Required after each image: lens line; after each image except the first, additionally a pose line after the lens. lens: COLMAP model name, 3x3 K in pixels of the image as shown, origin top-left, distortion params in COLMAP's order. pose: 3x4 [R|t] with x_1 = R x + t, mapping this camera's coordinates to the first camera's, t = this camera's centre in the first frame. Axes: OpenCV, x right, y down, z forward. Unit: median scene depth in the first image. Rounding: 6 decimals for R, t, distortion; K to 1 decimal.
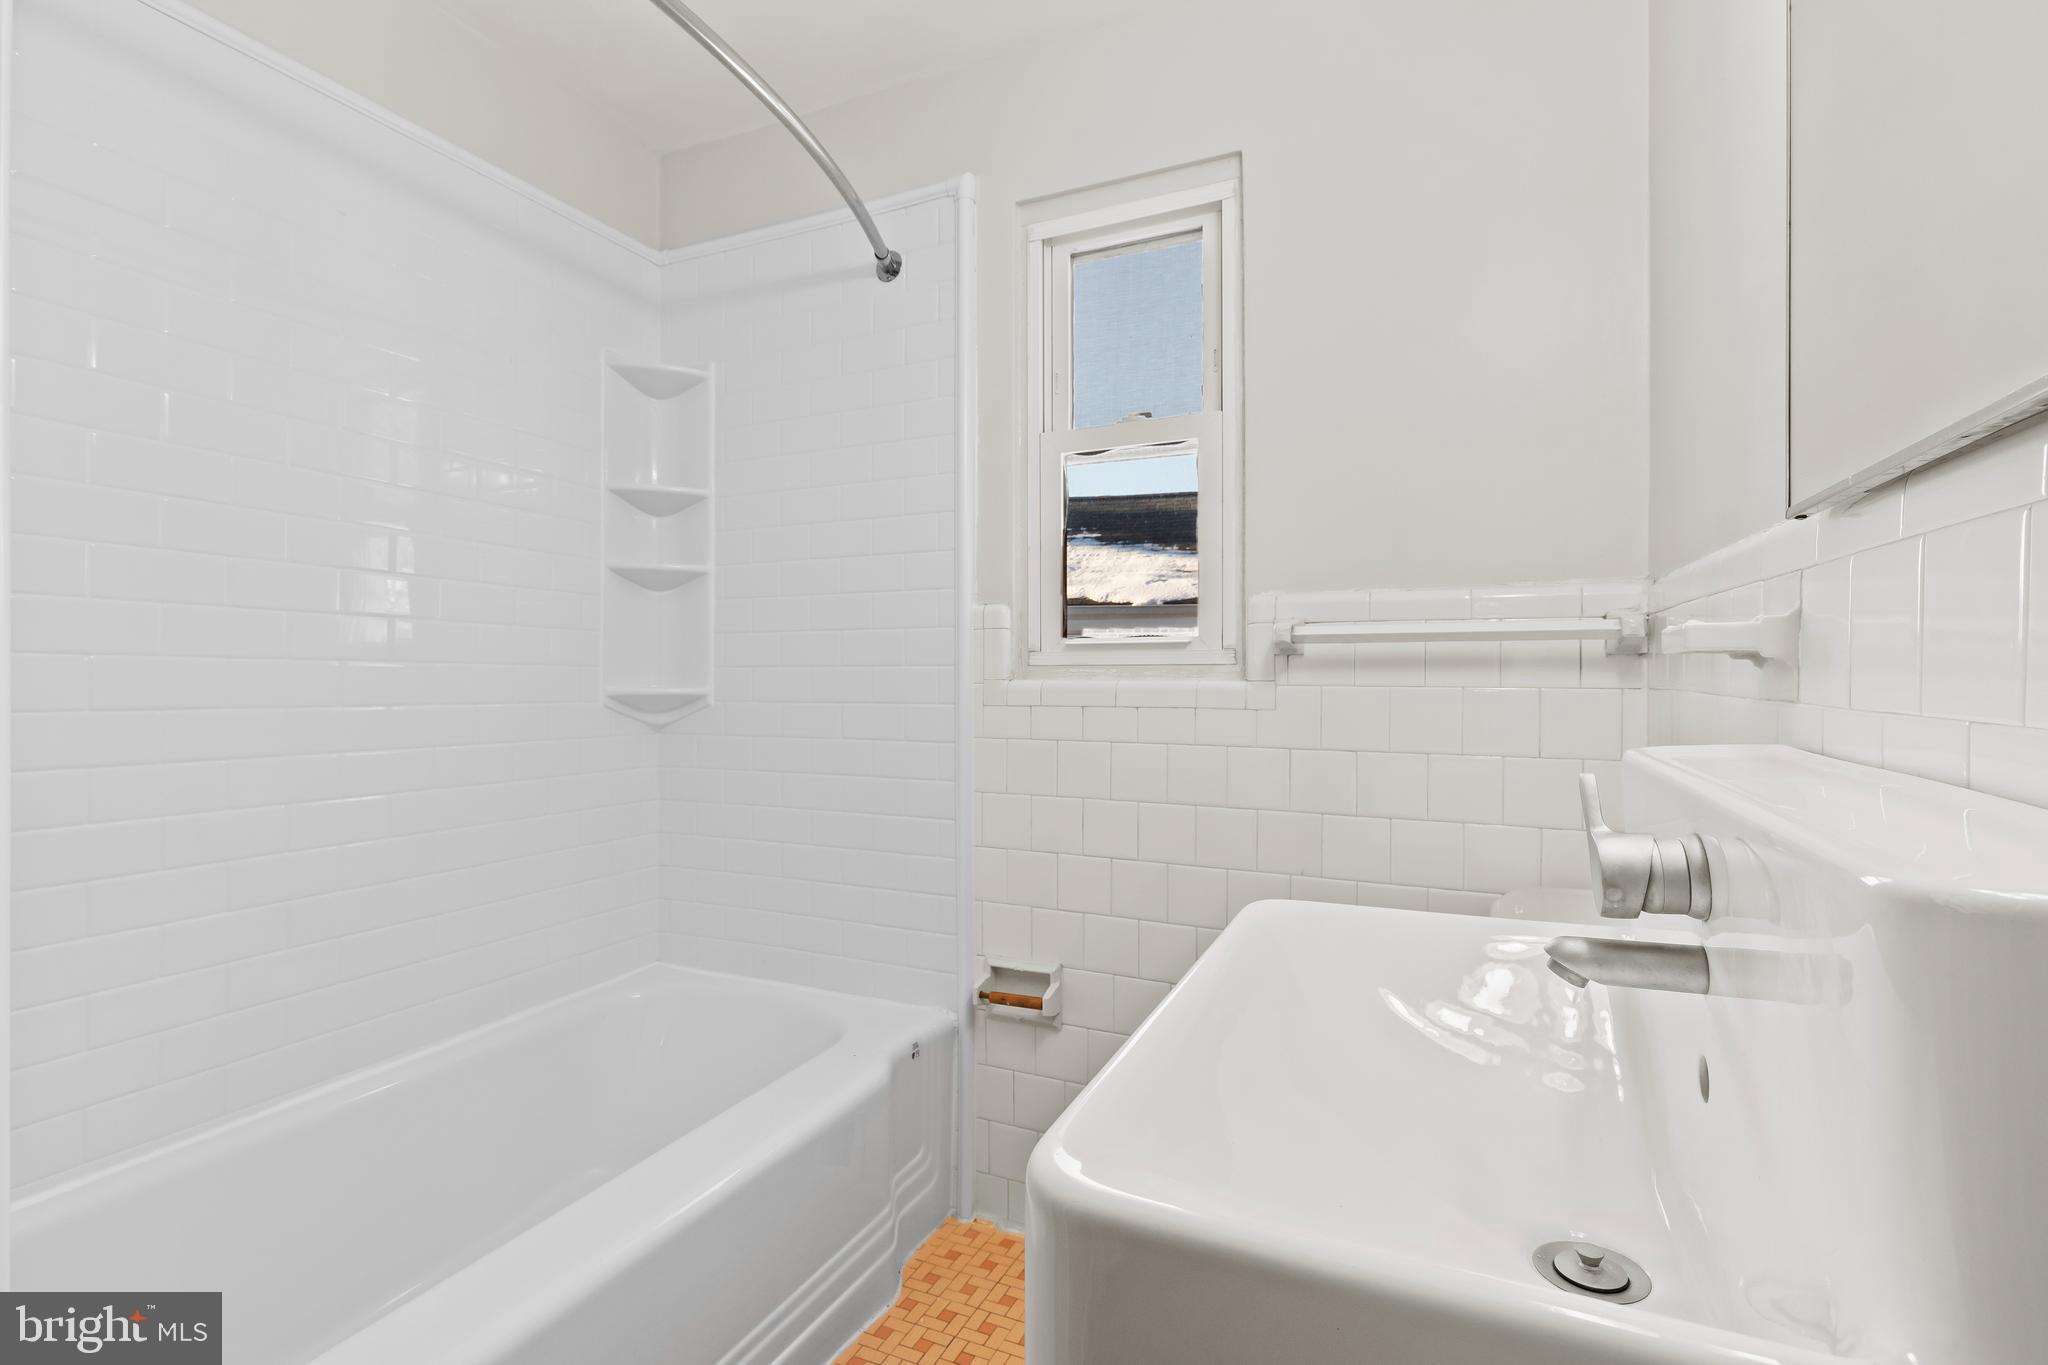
lens RADIAL K [[946.5, 0, 1026.1], [0, 946.5, 687.4], [0, 0, 1]] dist [0.002204, 0.000037]
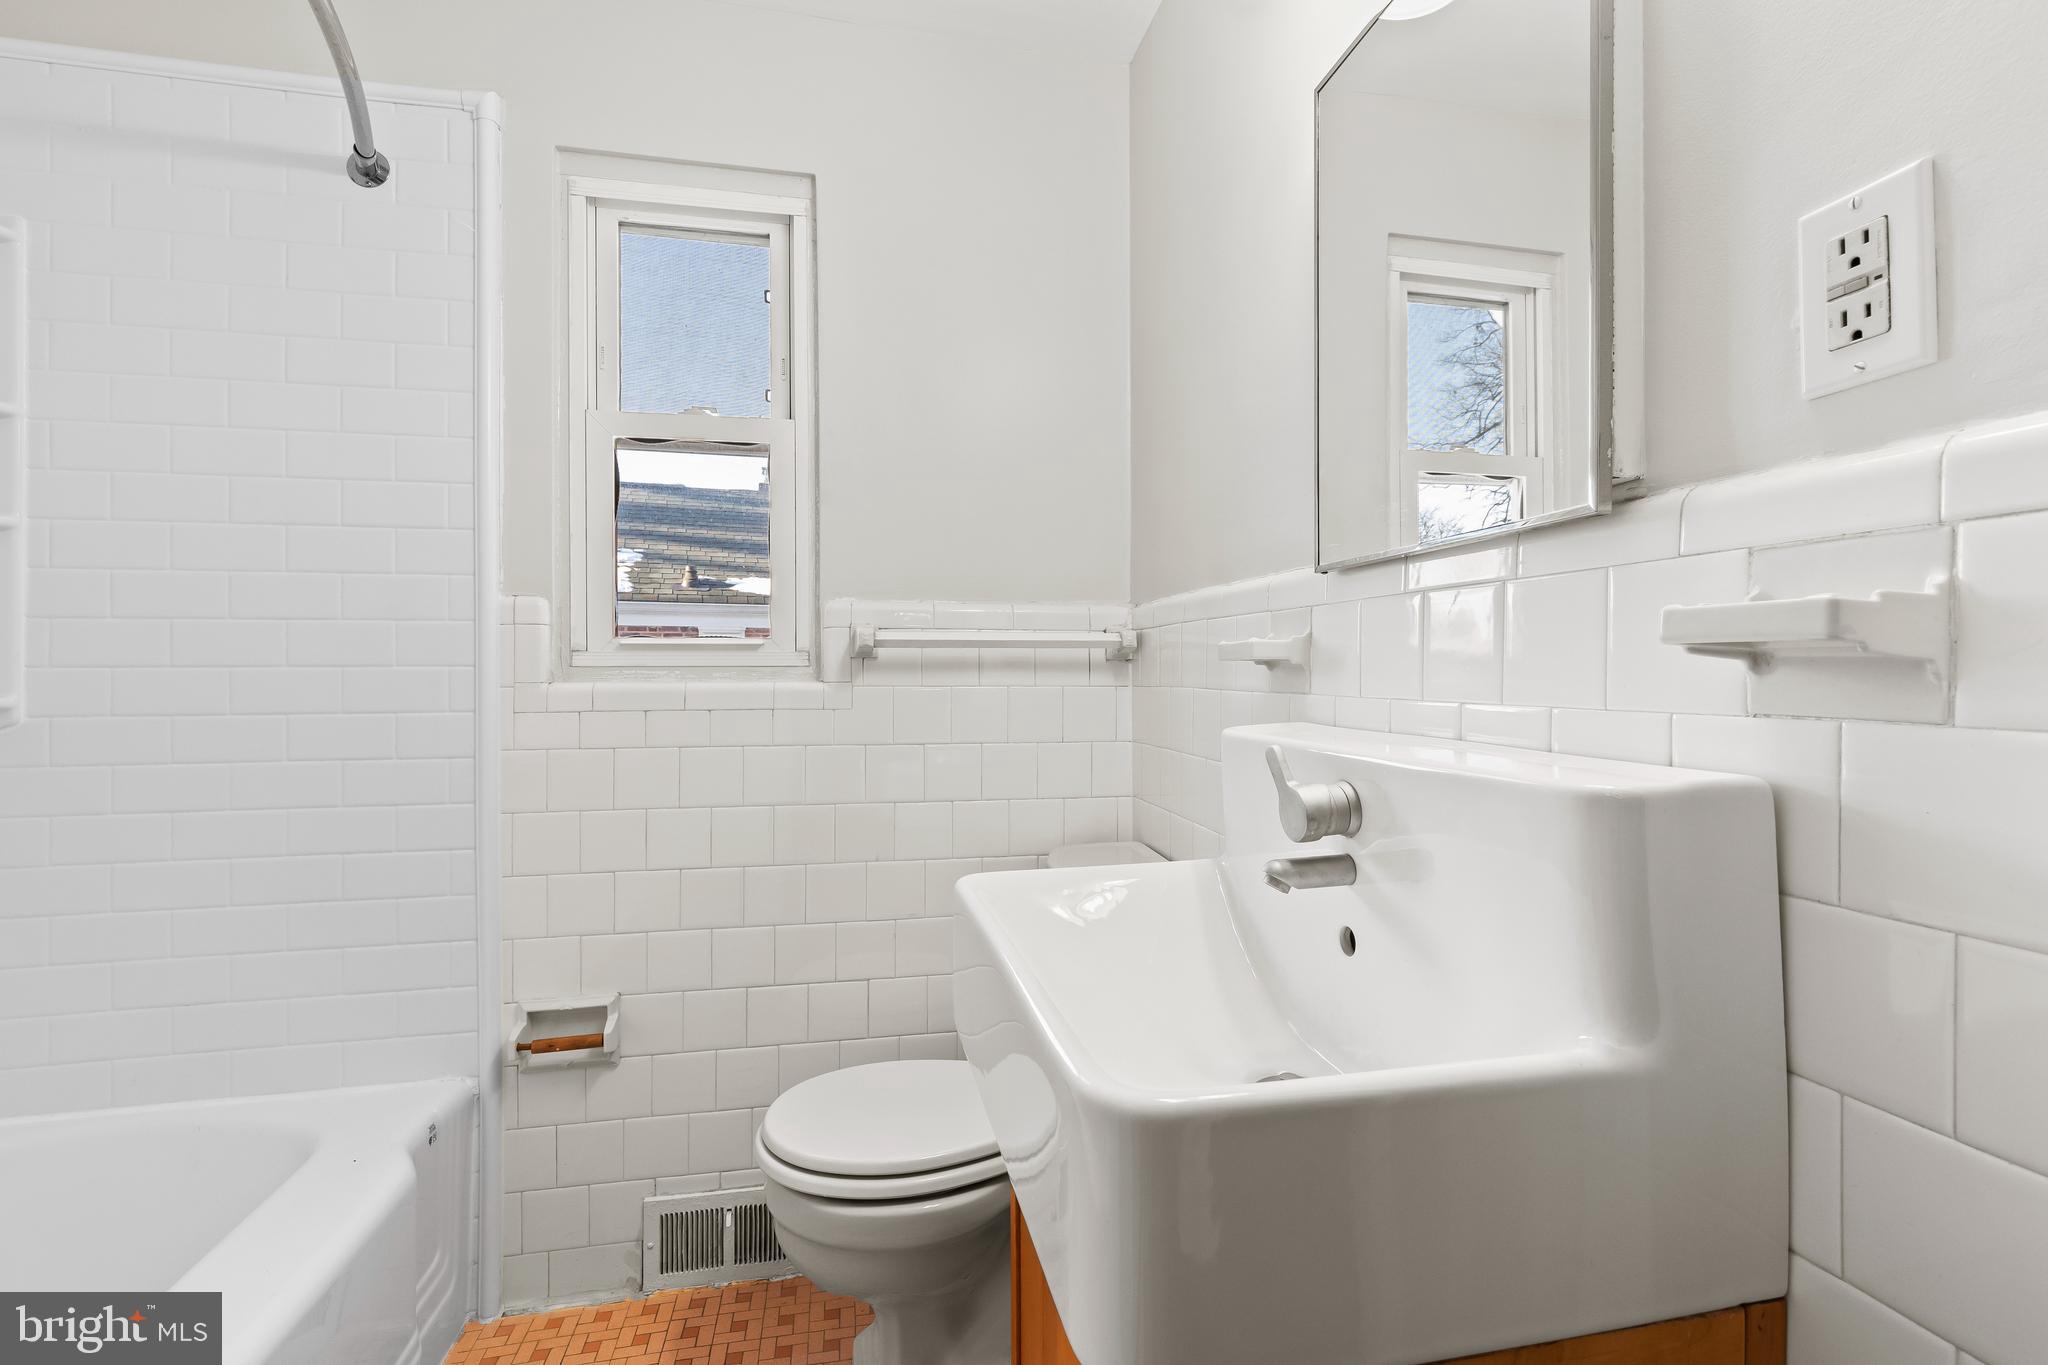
lens RADIAL K [[931.0, 0, 1033.7], [0, 931.0, 683.1], [0, 0, 1]] dist [0.003408, 0.000450]
pose [[0.799312, -0.006399, 0.600882, -0.185041], [0.010192, 0.999944, -0.002909, -0.000496], [-0.600830, 0.008450, 0.799332, 0.034868]]
